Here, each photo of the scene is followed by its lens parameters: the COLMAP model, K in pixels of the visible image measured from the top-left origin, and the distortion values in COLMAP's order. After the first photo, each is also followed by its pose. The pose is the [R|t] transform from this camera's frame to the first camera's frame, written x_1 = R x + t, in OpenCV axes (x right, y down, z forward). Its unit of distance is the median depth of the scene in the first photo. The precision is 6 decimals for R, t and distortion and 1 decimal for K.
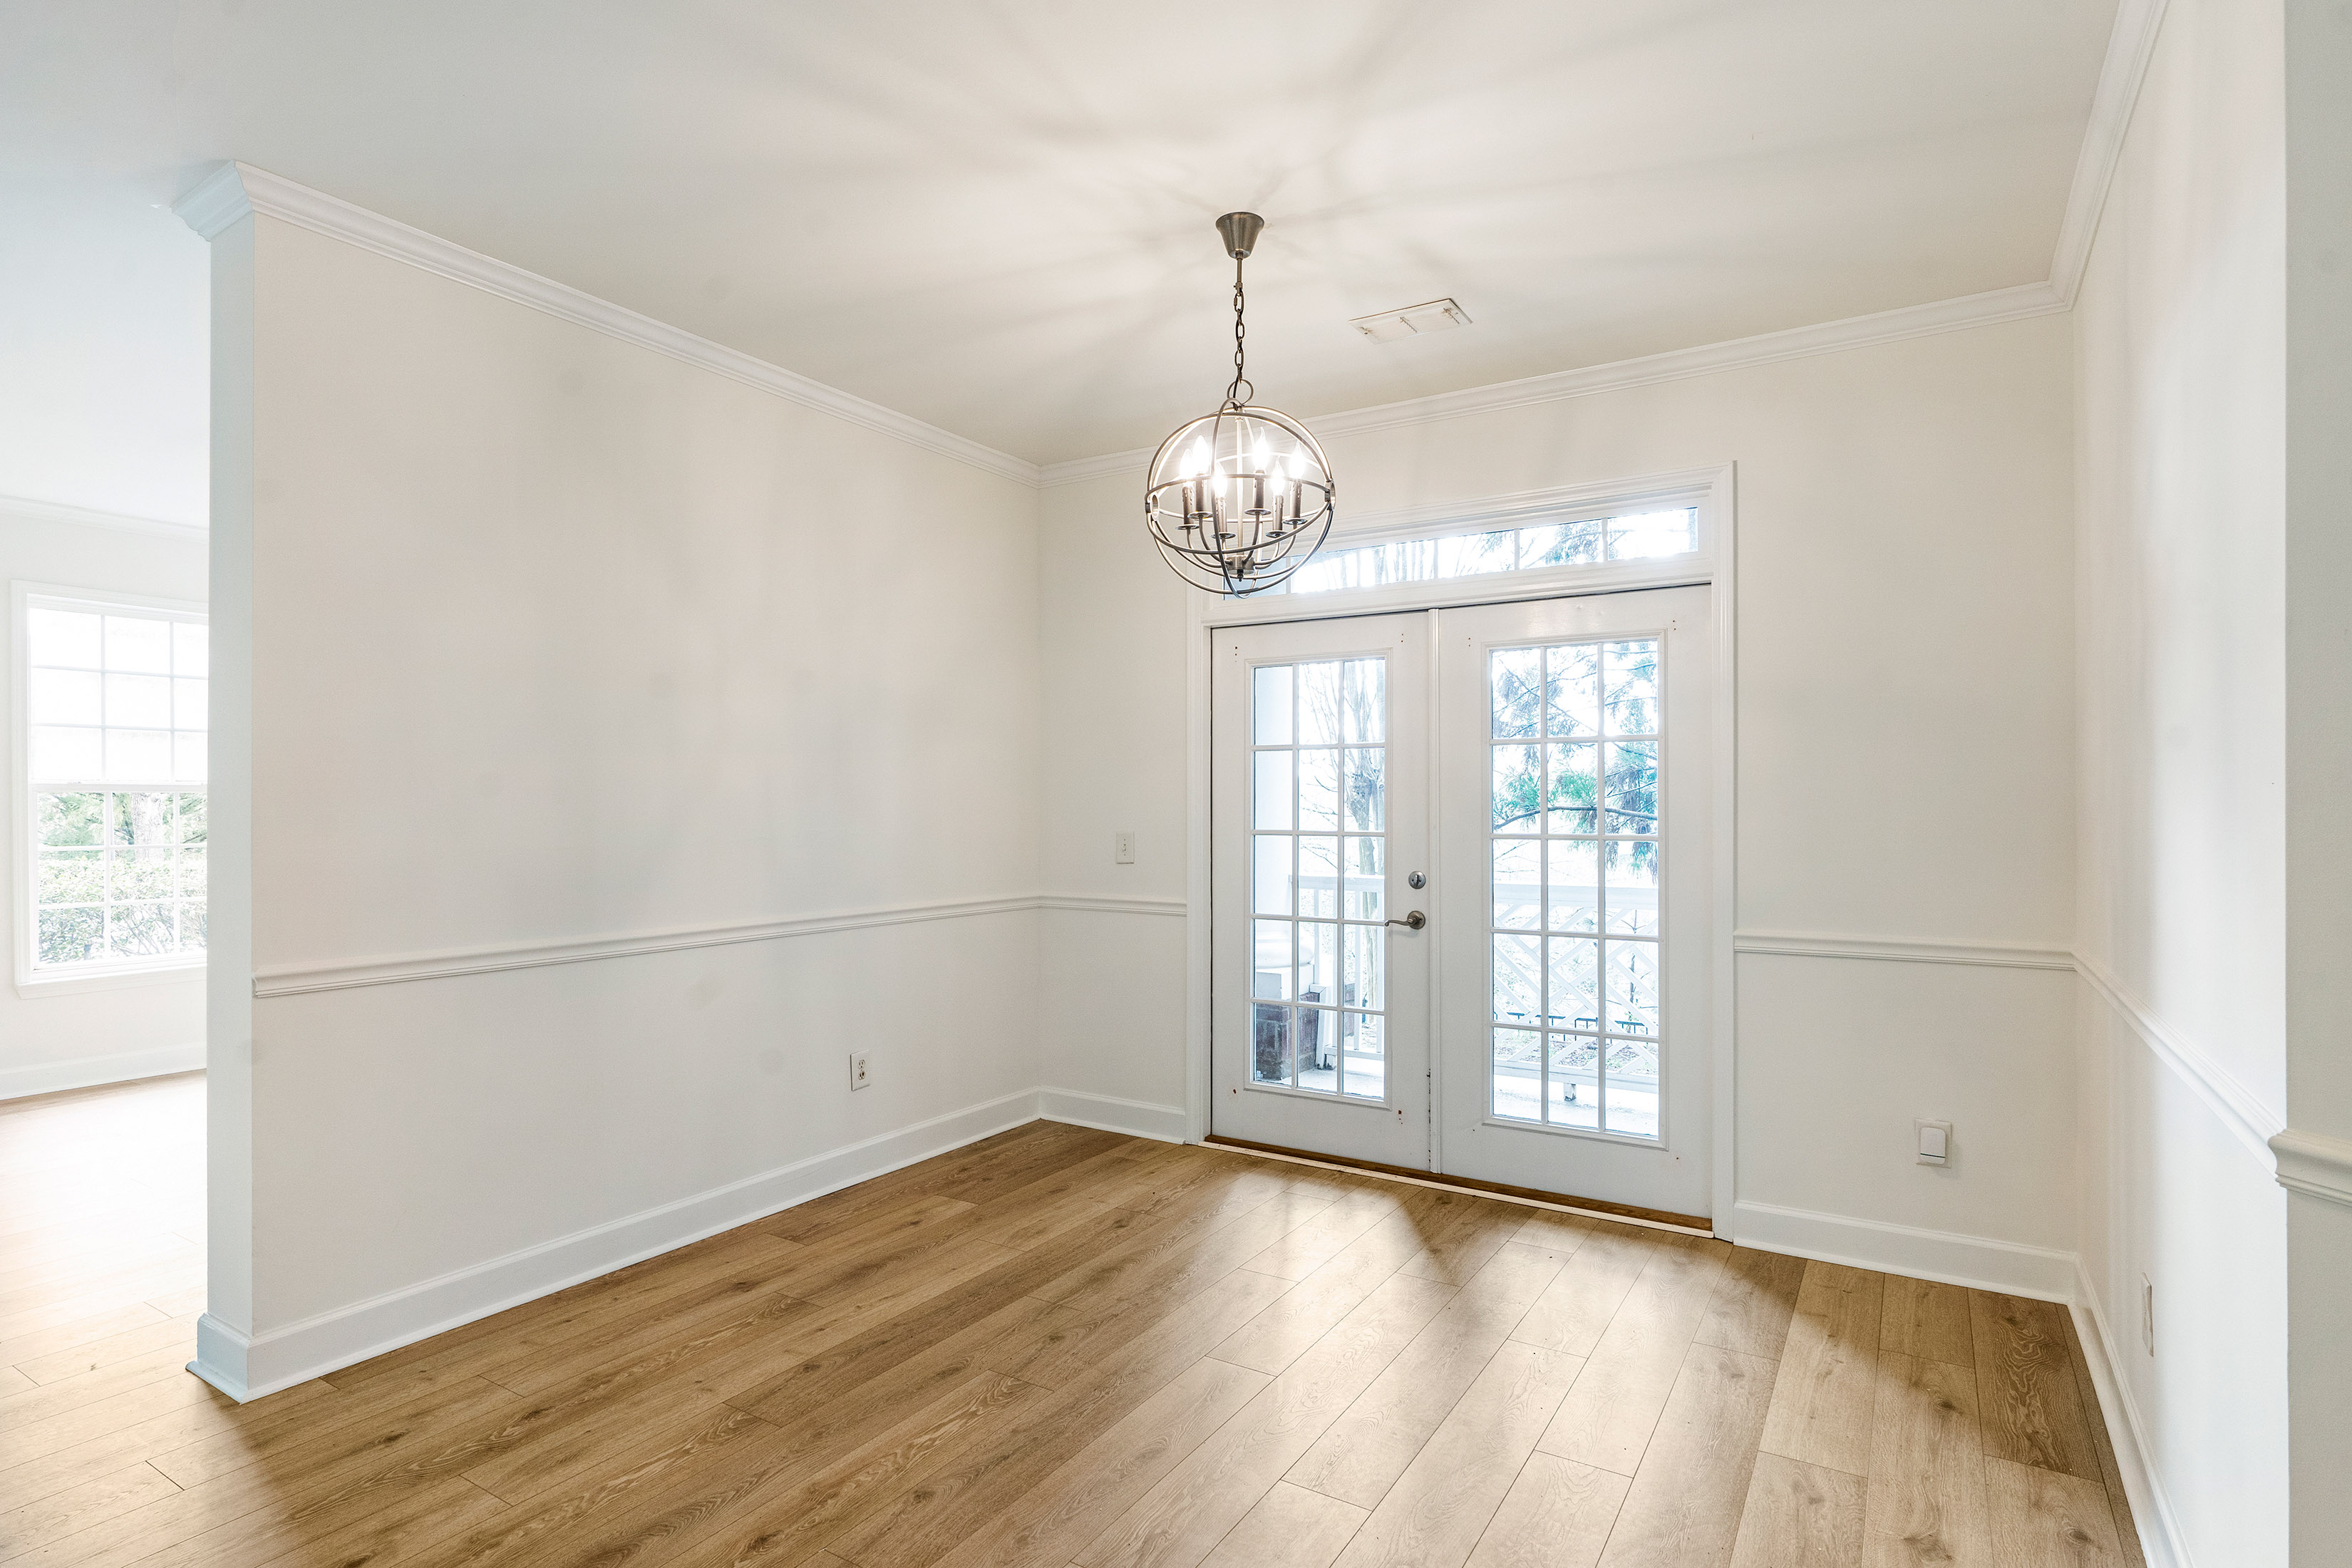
lens RADIAL K [[1195.2, 0, 1172.8], [0, 1195.2, 803.8], [0, 0, 1]] dist [-0.001936, 0.000798]
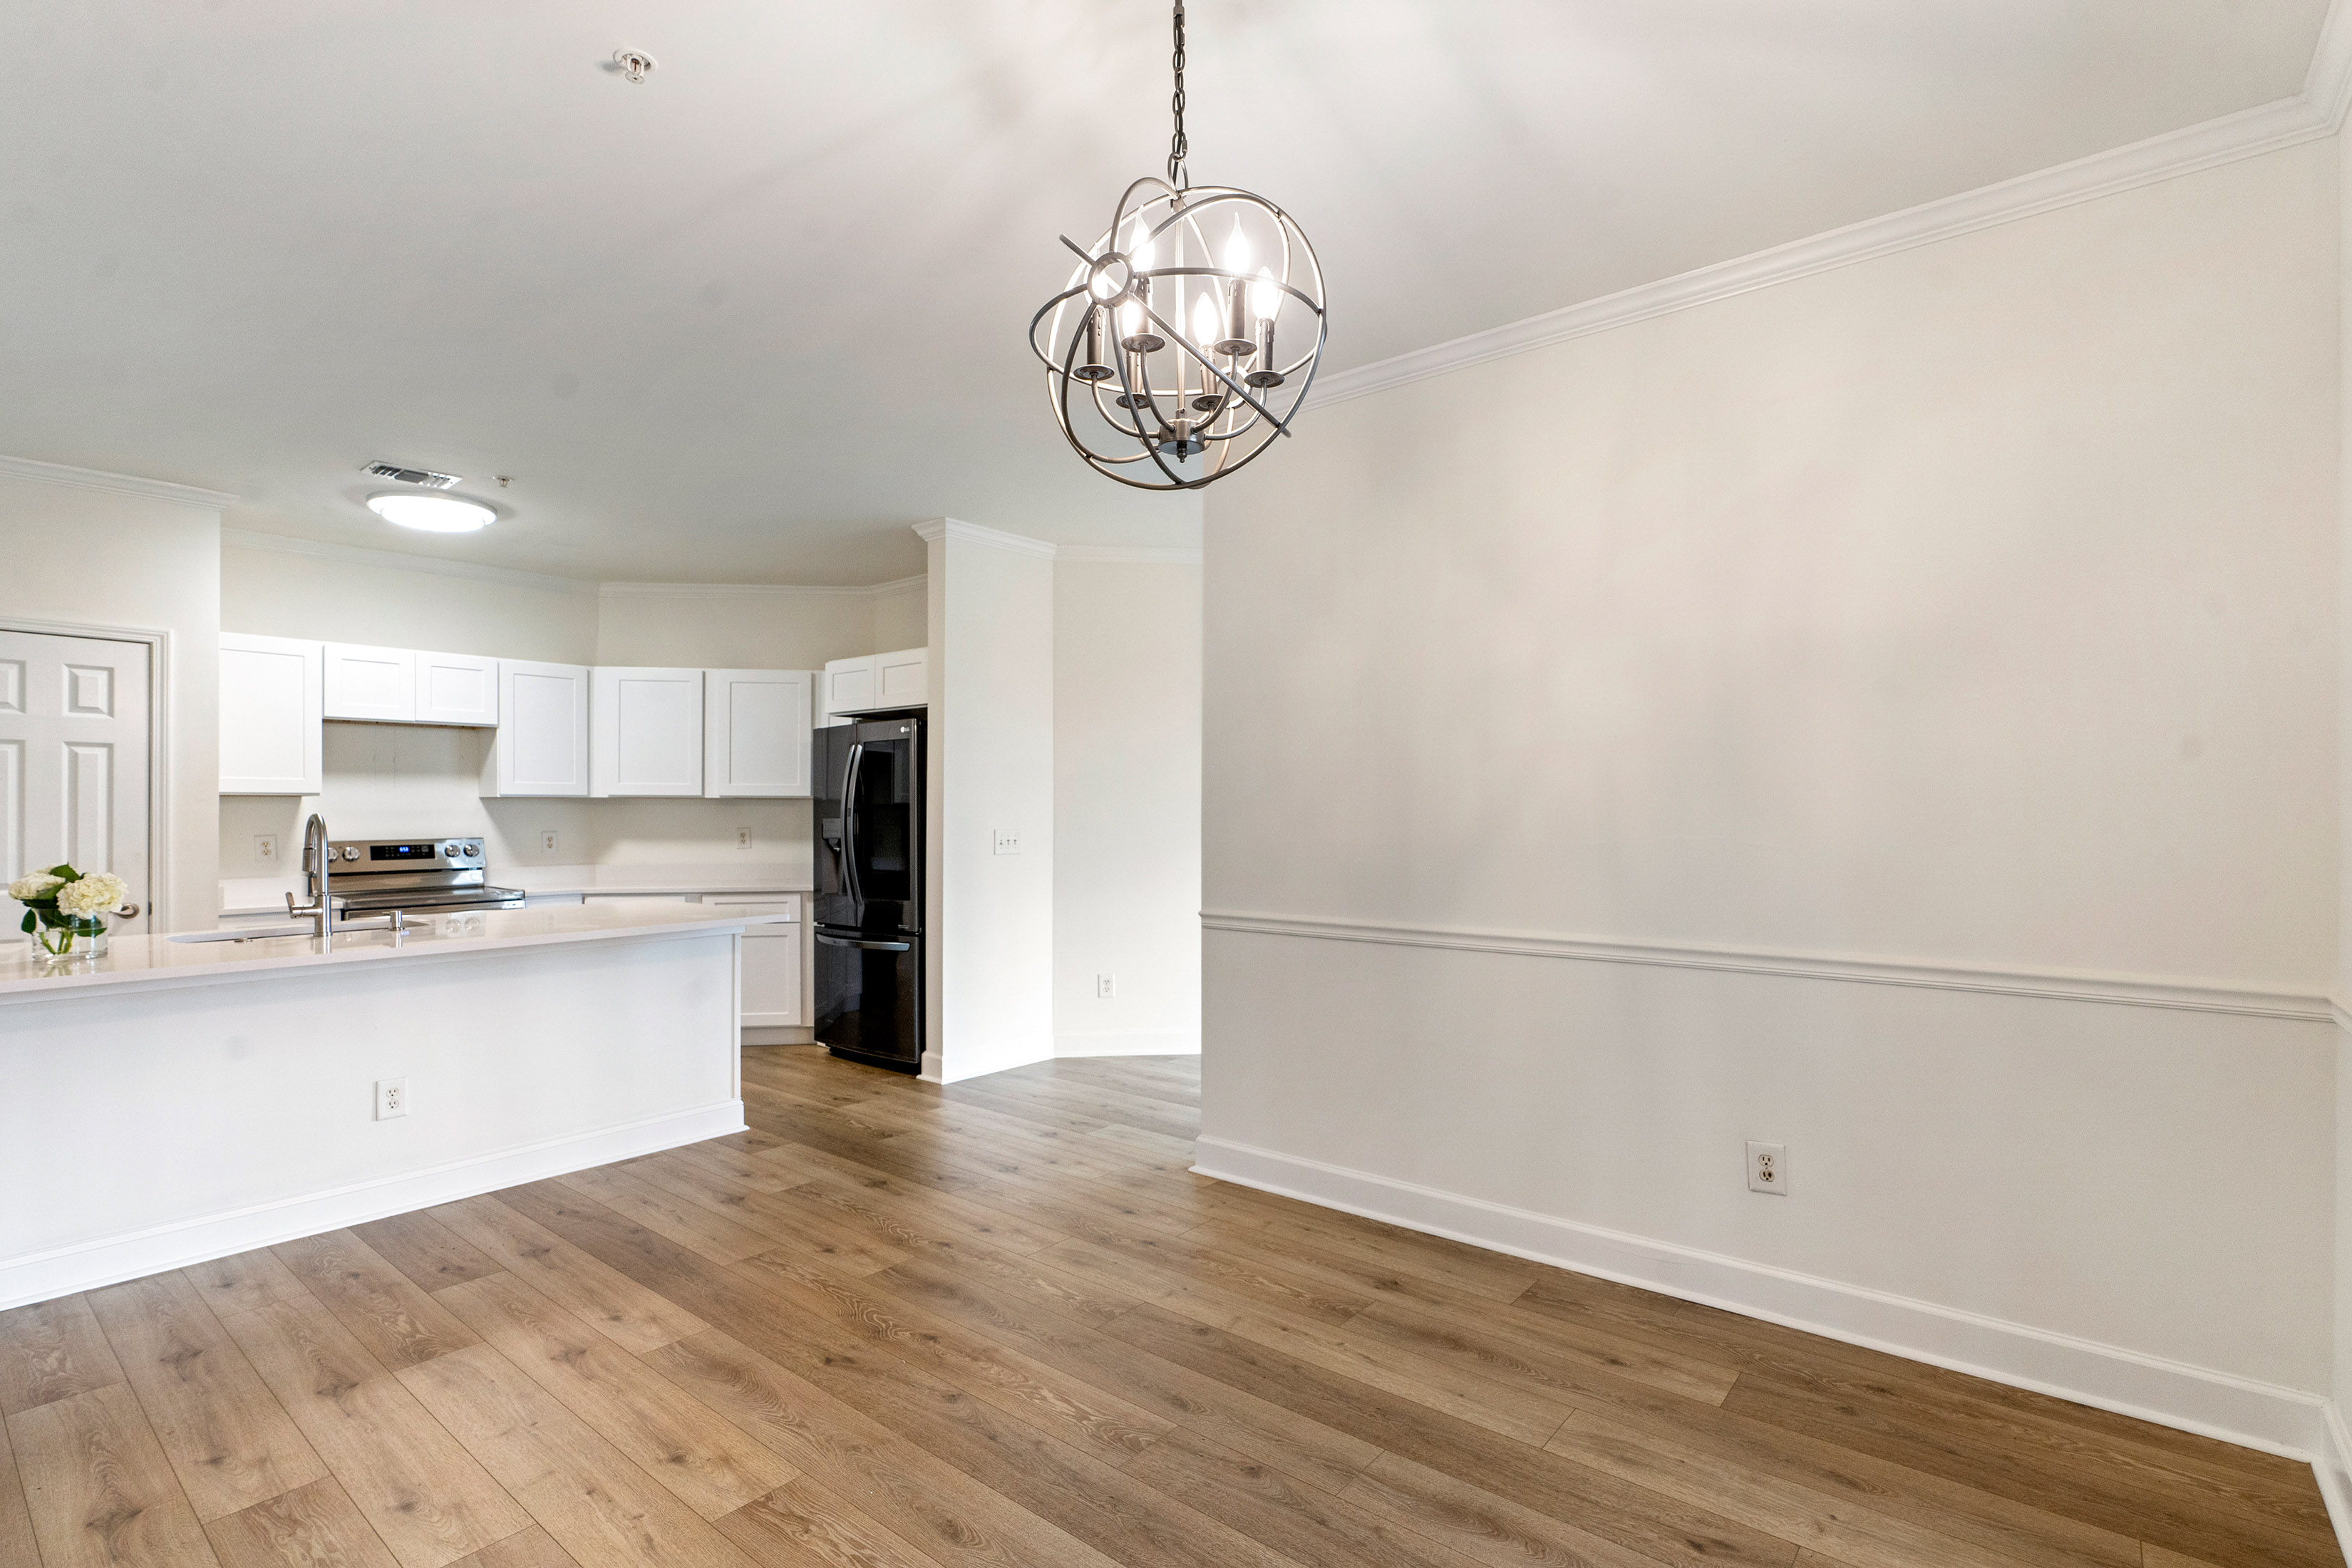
lens RADIAL K [[1100.0, 0, 1212.1], [0, 1100.0, 812.0], [0, 0, 1]] dist [-0.005661, 0.003264]
pose [[-0.109386, 0.002777, -0.993995, 0.461666], [0.002194, 0.999994, 0.002553, 0.002278], [0.993997, -0.001901, -0.109391, 0.764364]]
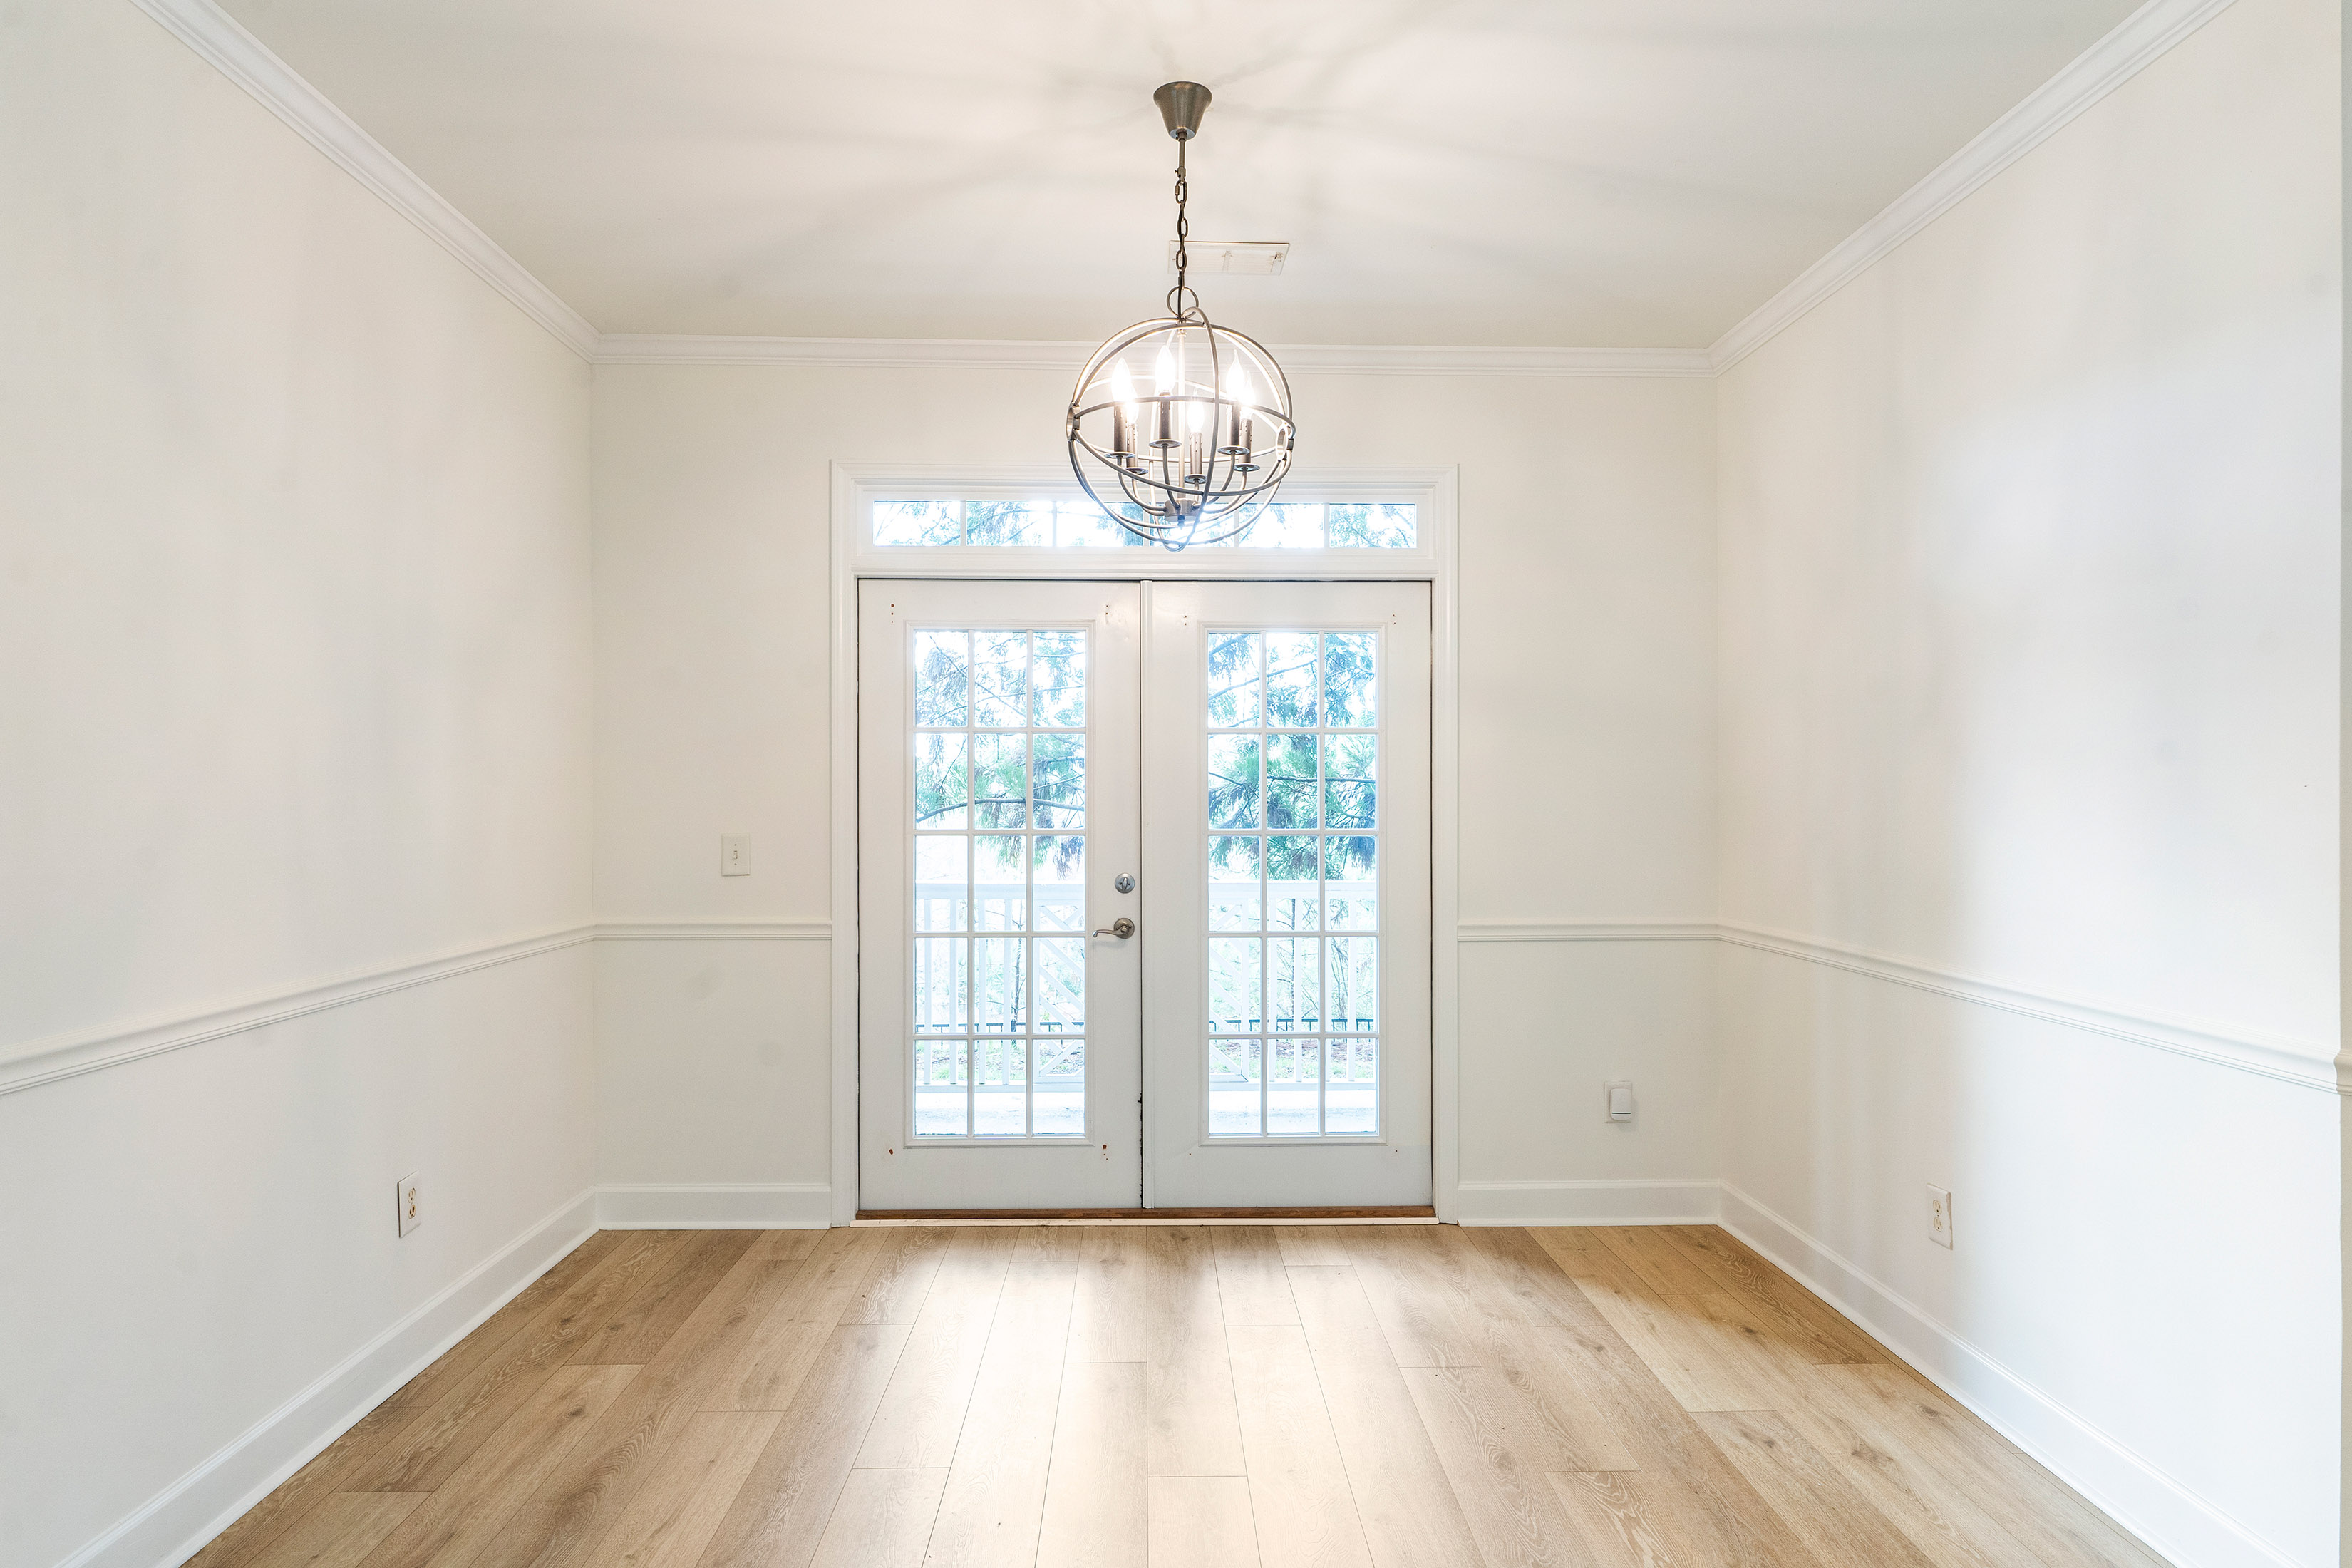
lens RADIAL K [[1298.4, 0, 1193.1], [0, 1298.4, 798.3], [0, 0, 1]] dist [-0.004156, 0.001087]
pose [[0.833332, -0.000882, 0.552773, -0.306972], [-0.000253, 0.999998, 0.001977, -0.001645], [-0.552773, -0.001787, 0.833330, 0.175406]]
